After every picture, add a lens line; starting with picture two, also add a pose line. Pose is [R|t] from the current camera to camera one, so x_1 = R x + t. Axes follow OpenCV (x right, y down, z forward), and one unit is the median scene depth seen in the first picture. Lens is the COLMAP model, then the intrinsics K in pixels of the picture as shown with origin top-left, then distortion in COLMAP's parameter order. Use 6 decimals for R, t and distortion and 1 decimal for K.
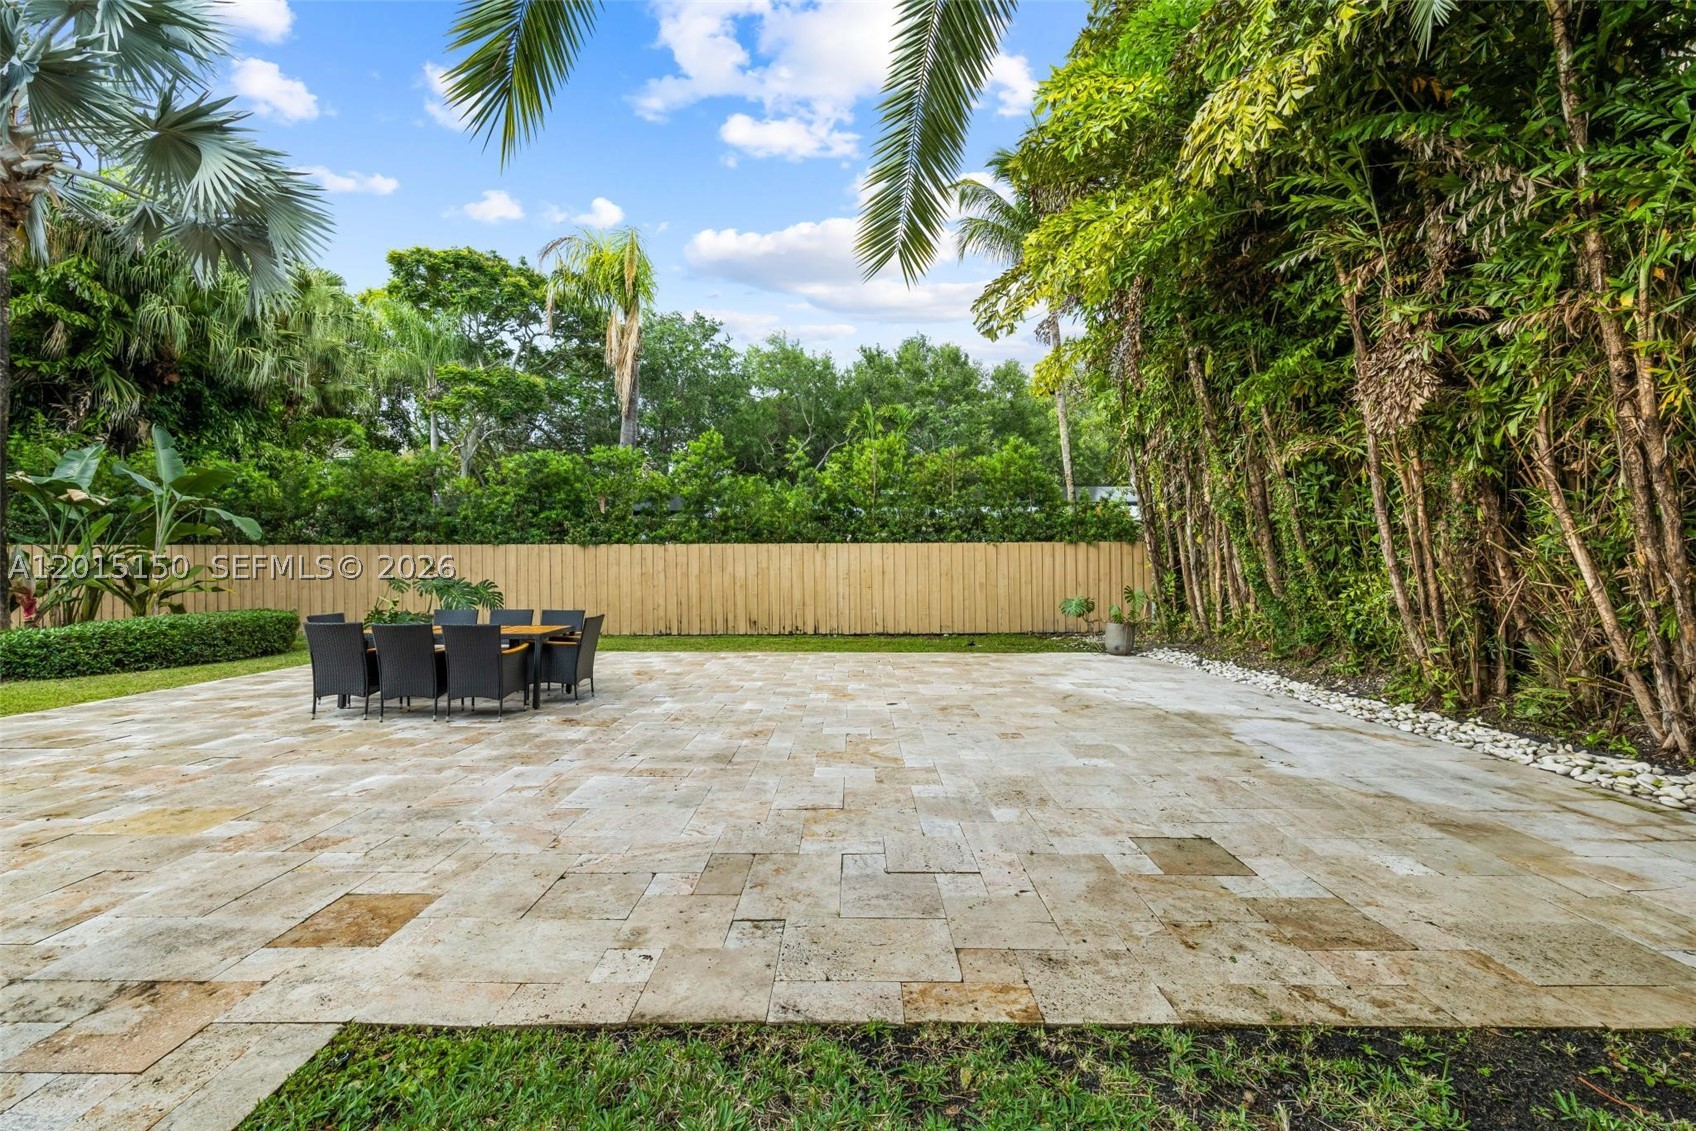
lens RADIAL K [[695.7, 0, 817.5], [0, 695.7, 566.9], [0, 0, 1]] dist [-0.001787, 0.000115]
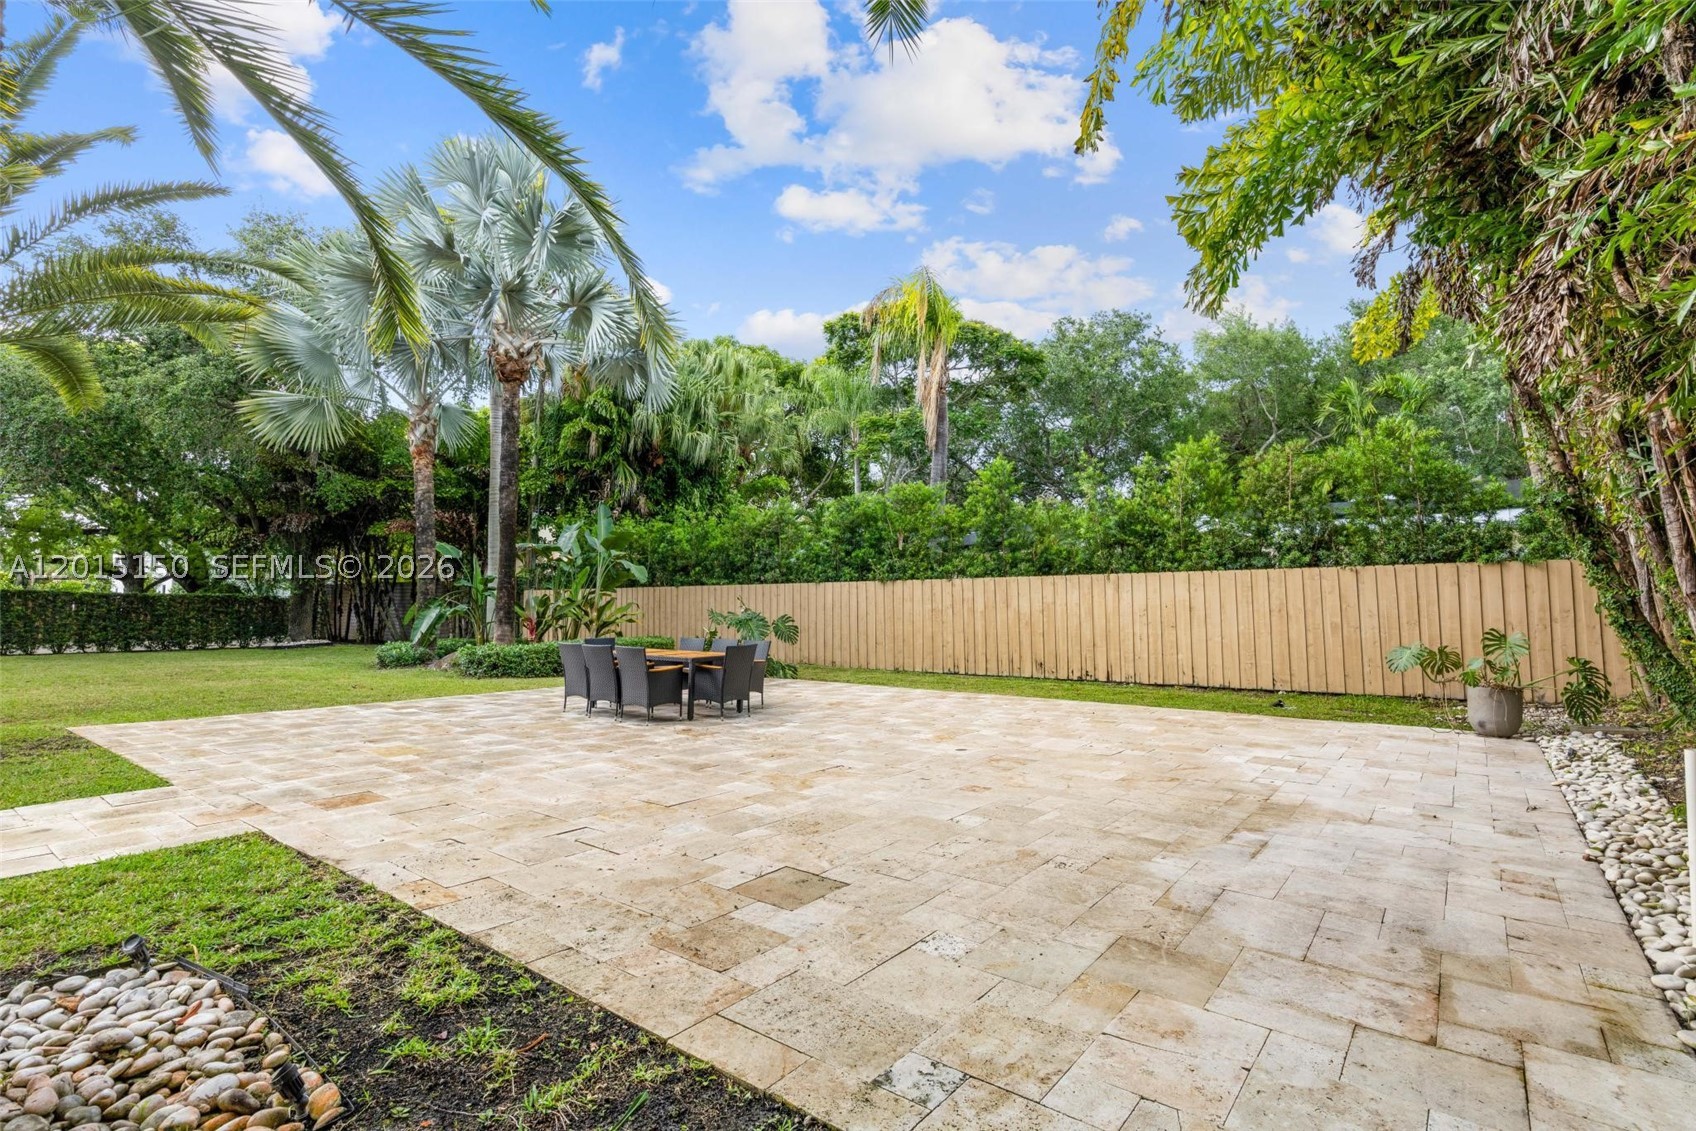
lens RADIAL K [[799.2, 0, 843.1], [0, 799.2, 553.5], [0, 0, 1]] dist [0.002799, -0.000016]
pose [[0.788060, -0.041531, -0.614196, 0.347236], [0.003274, 0.997990, -0.063281, 0.001748], [0.615590, 0.047858, 0.786612, 0.029939]]
